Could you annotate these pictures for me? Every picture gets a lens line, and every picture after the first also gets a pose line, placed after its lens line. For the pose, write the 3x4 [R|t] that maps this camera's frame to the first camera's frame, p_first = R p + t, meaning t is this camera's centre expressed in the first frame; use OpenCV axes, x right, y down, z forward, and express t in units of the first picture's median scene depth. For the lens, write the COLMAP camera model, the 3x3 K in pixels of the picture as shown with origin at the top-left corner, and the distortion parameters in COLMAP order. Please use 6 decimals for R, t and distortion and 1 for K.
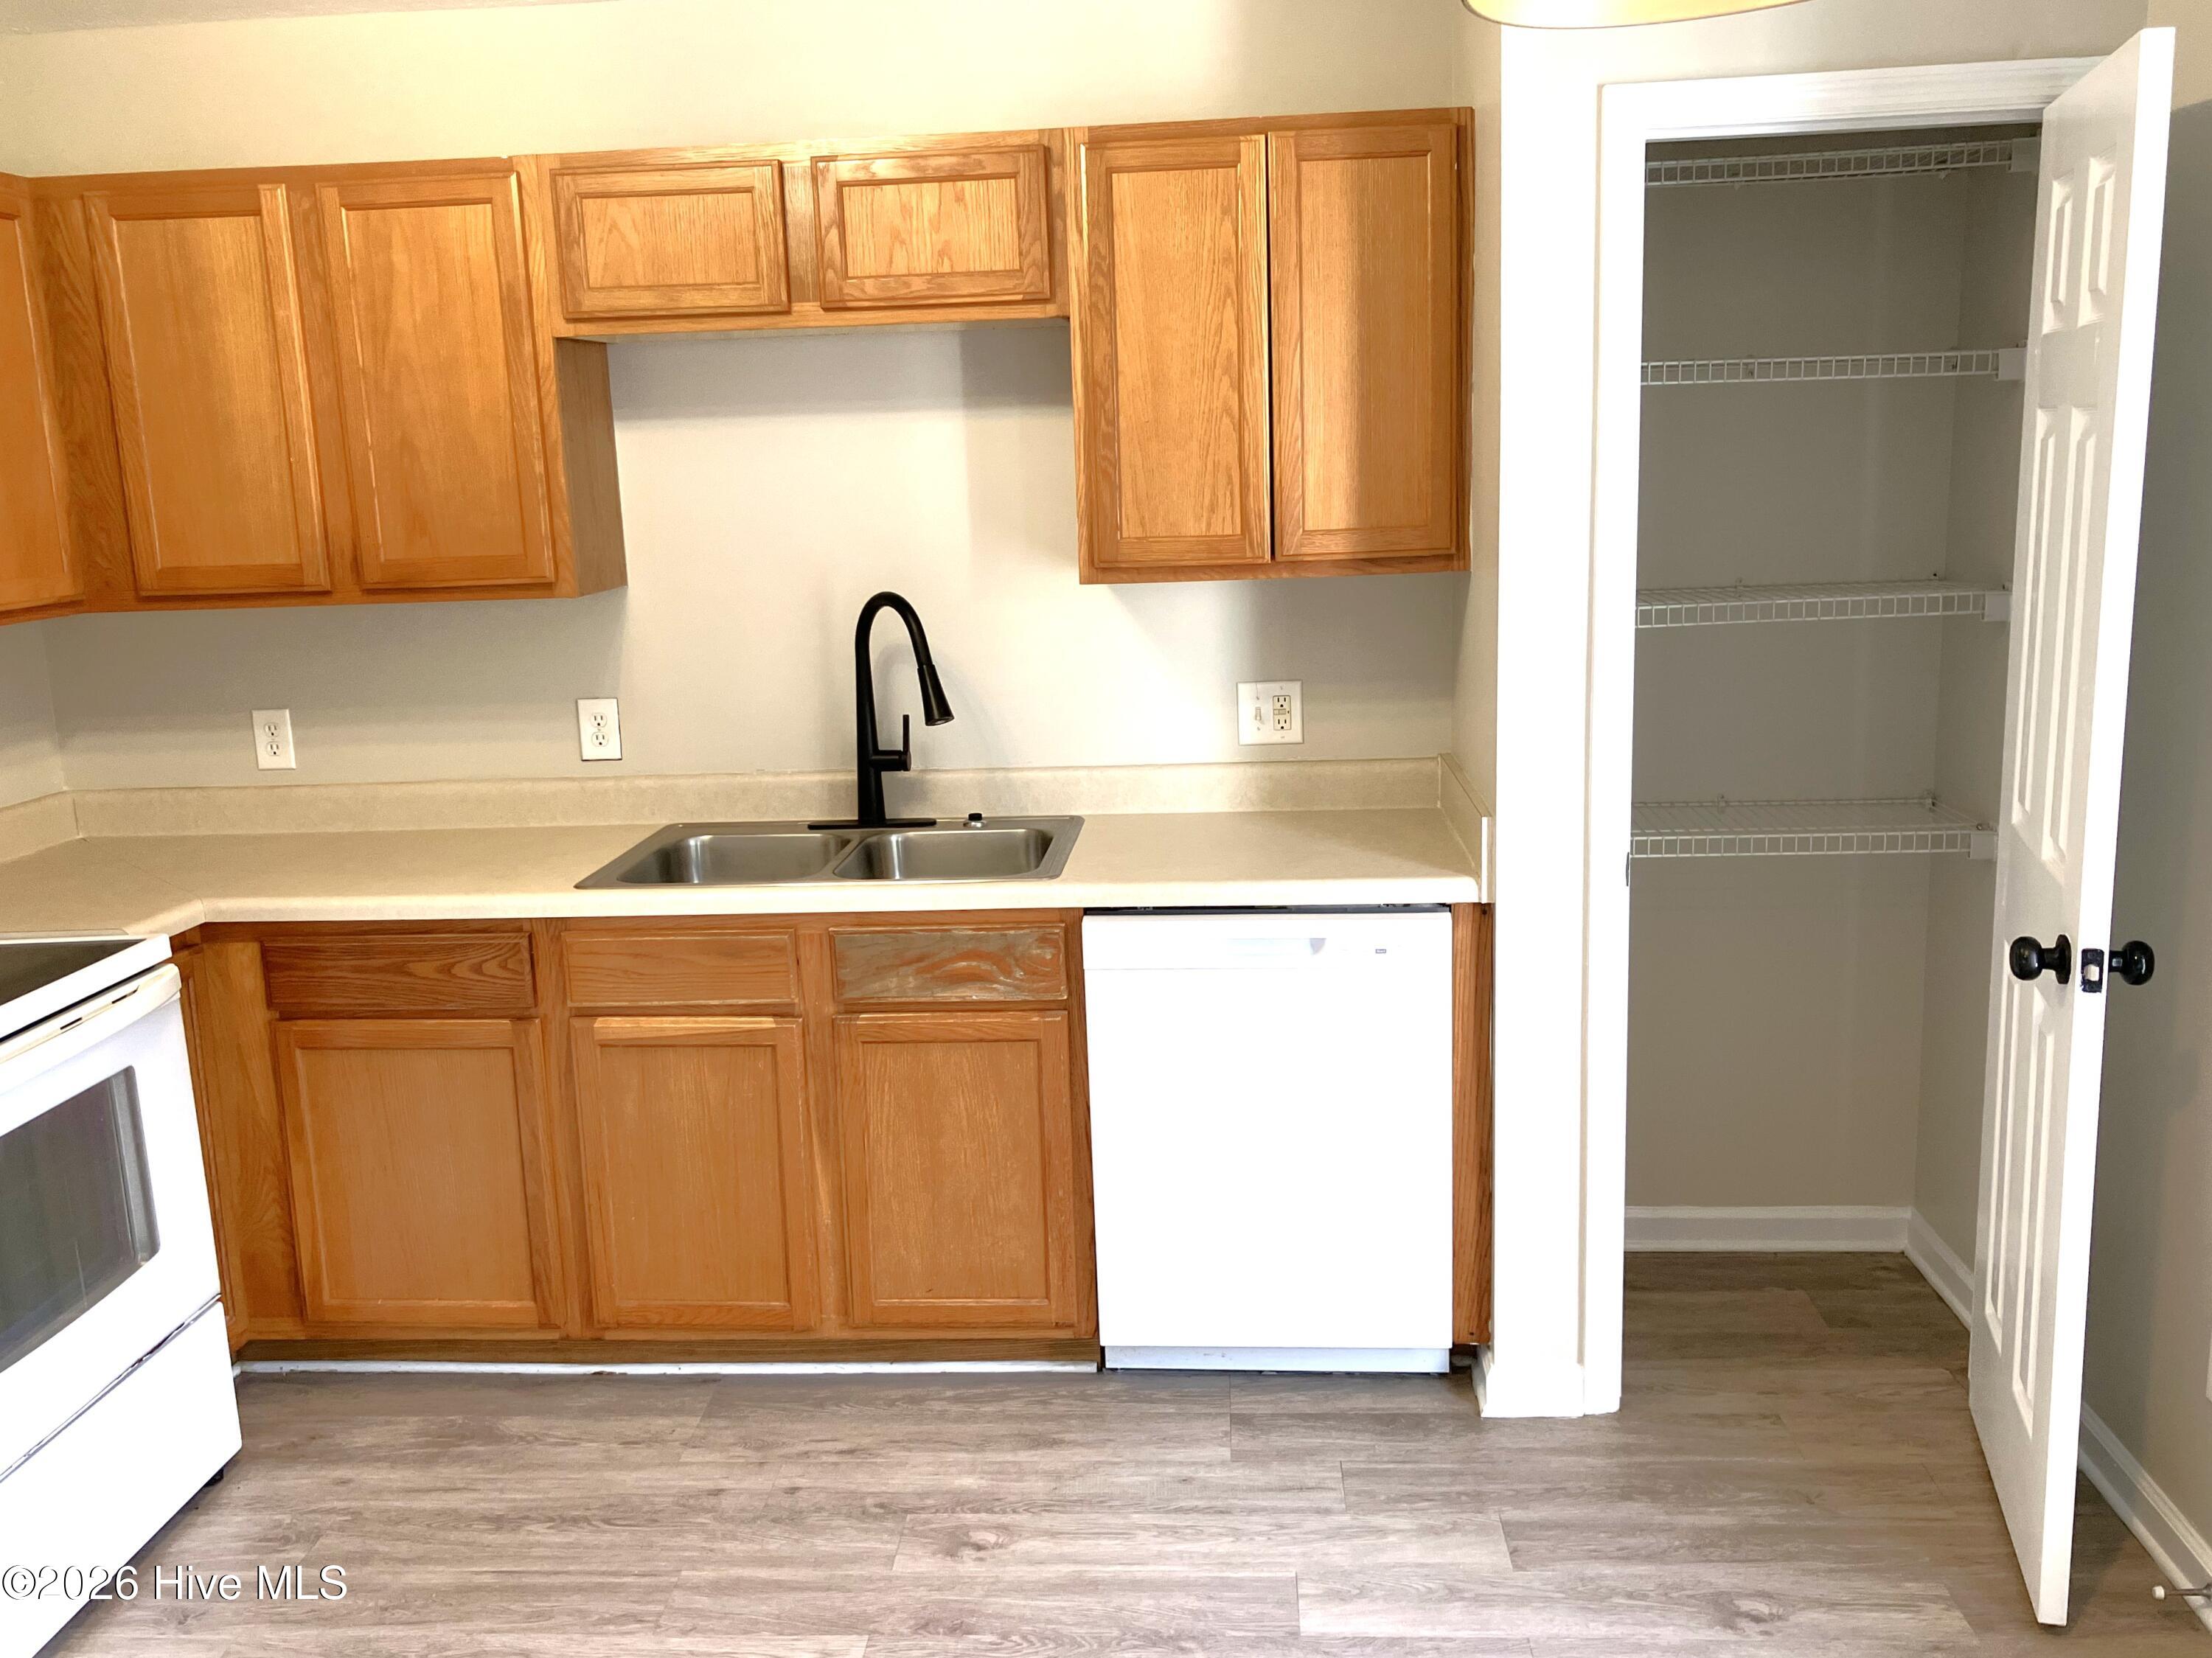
lens RADIAL K [[1905.5, 0, 1106.0], [0, 1905.5, 829.0], [0, 0, 1]] dist [0.064361, -0.104759]
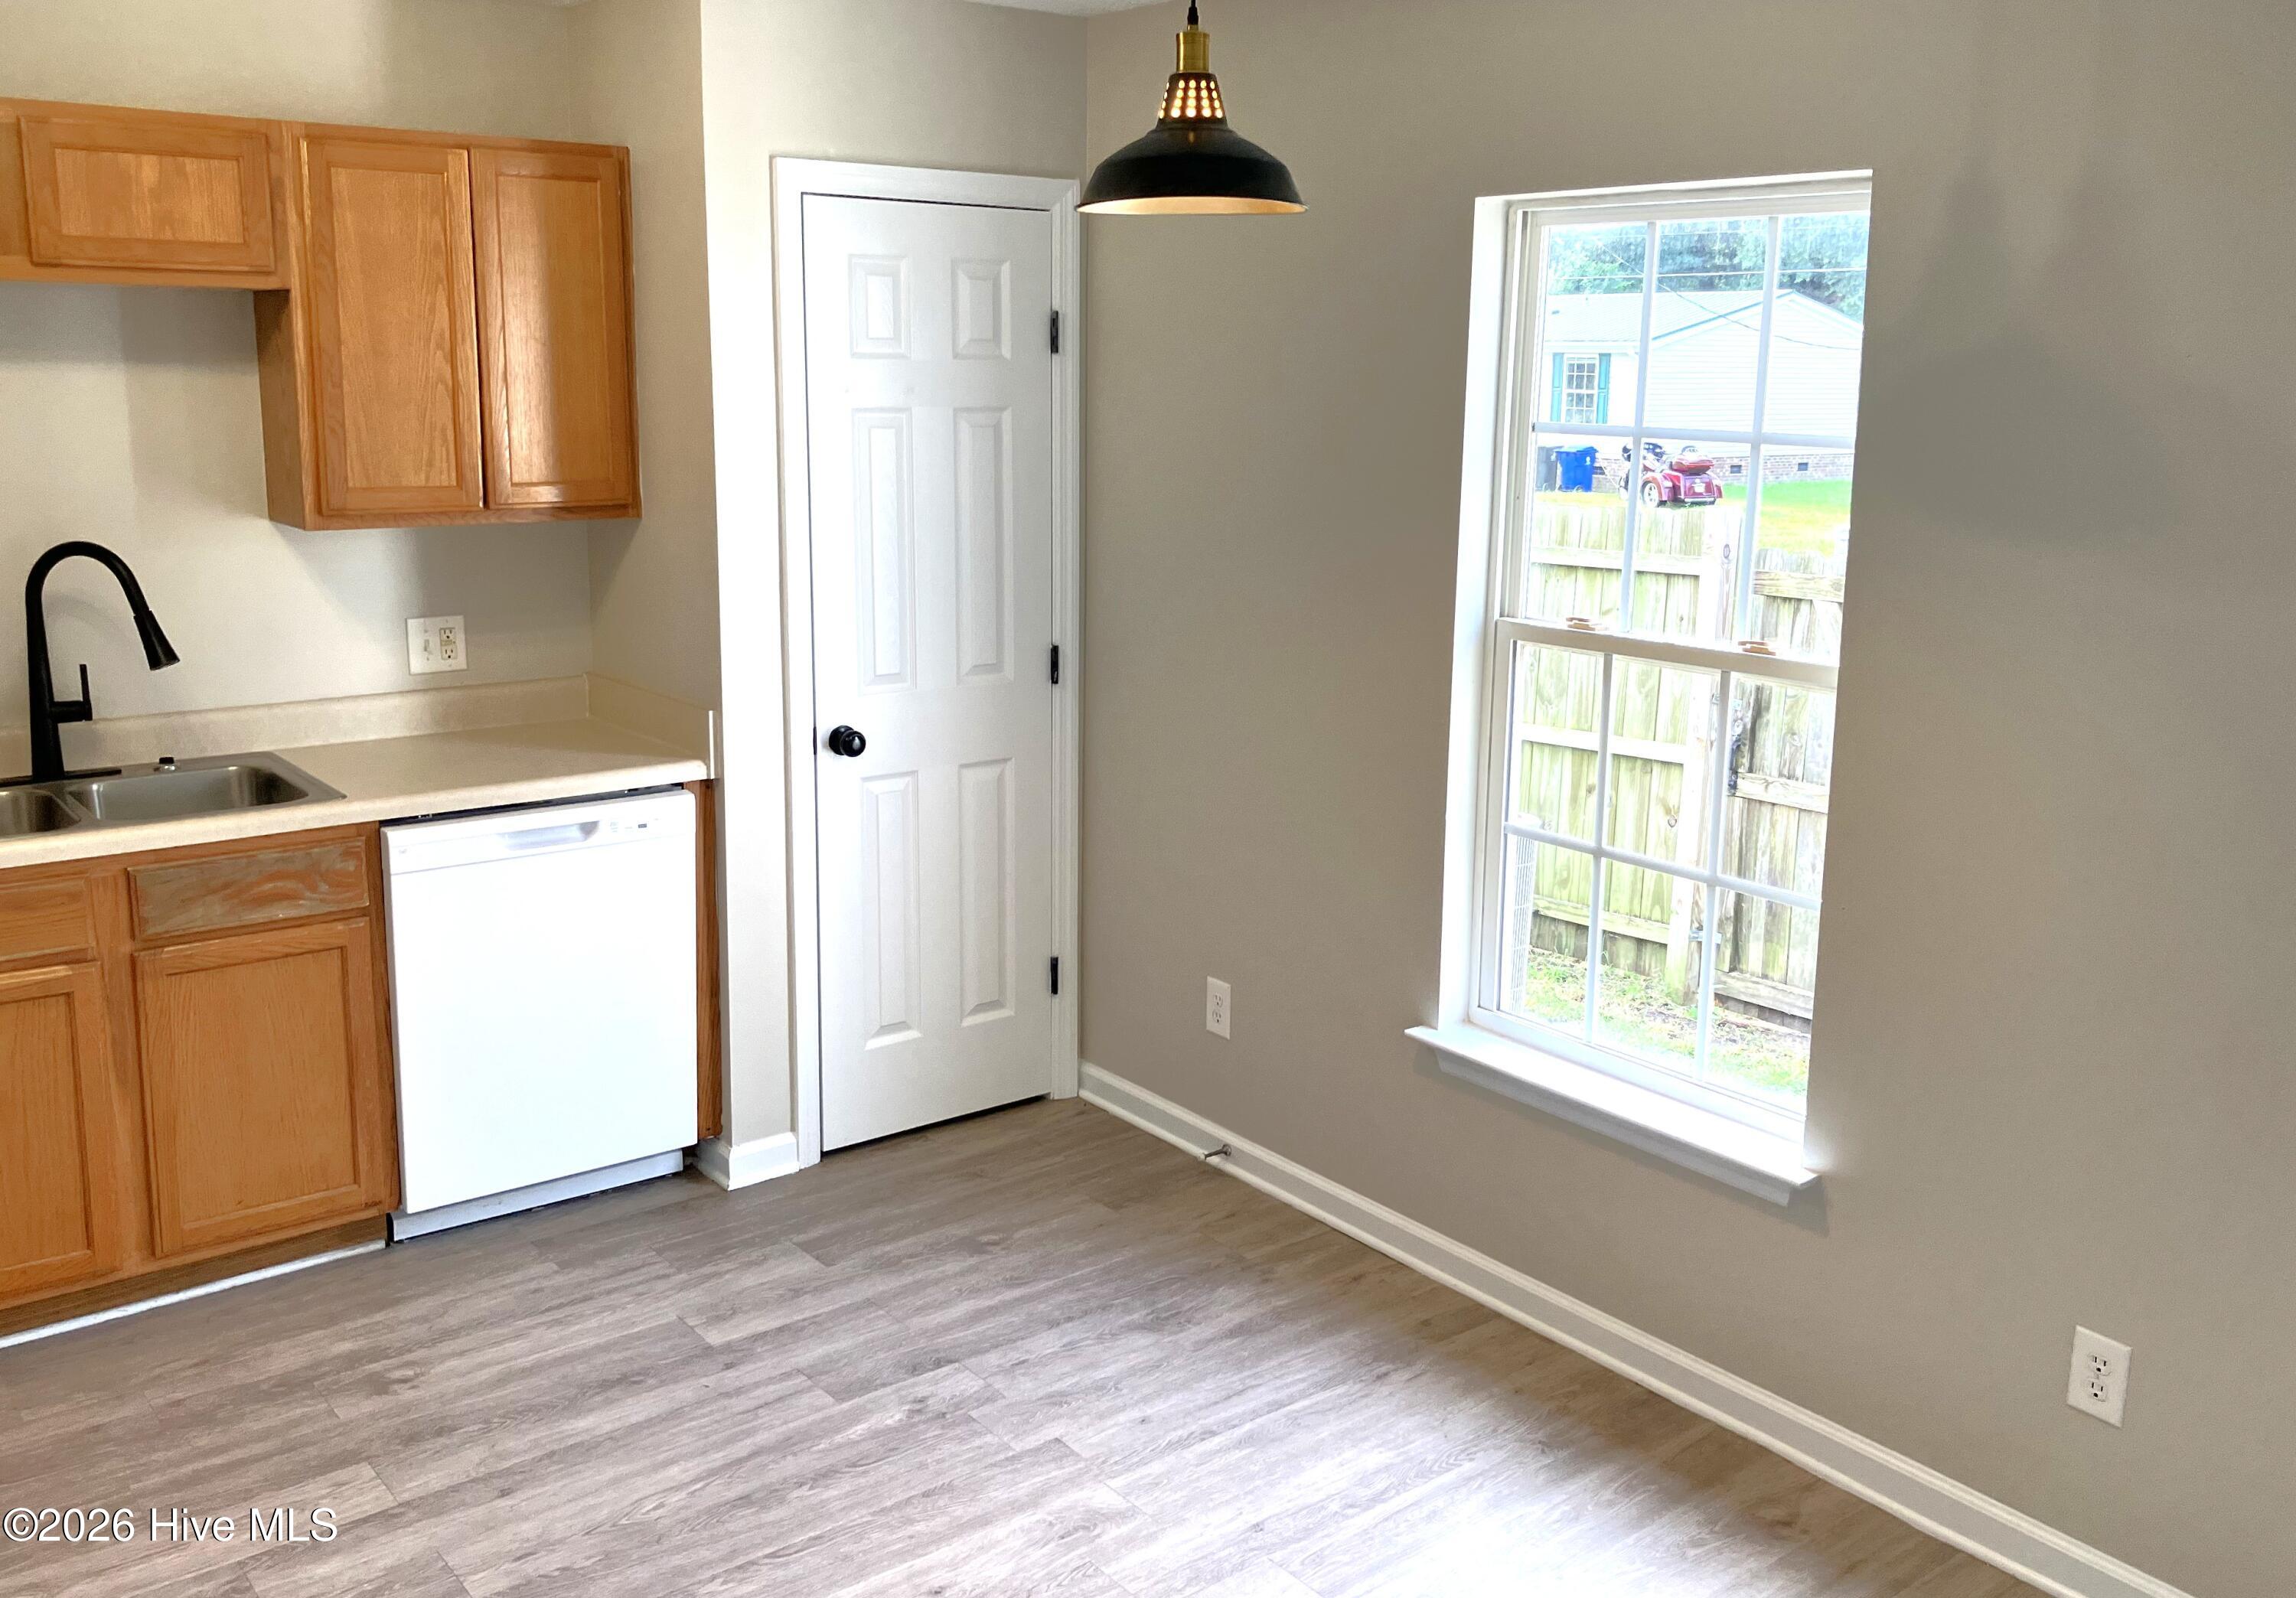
lens RADIAL K [[1981.4, 0, 1149.6], [0, 1981.4, 761.6], [0, 0, 1]] dist [0.001348, 0.006080]
pose [[0.742069, -0.090607, 0.664172, -0.432937], [0.097678, 0.994863, 0.026587, 0.019712], [-0.663169, 0.045146, 0.747107, -0.163741]]
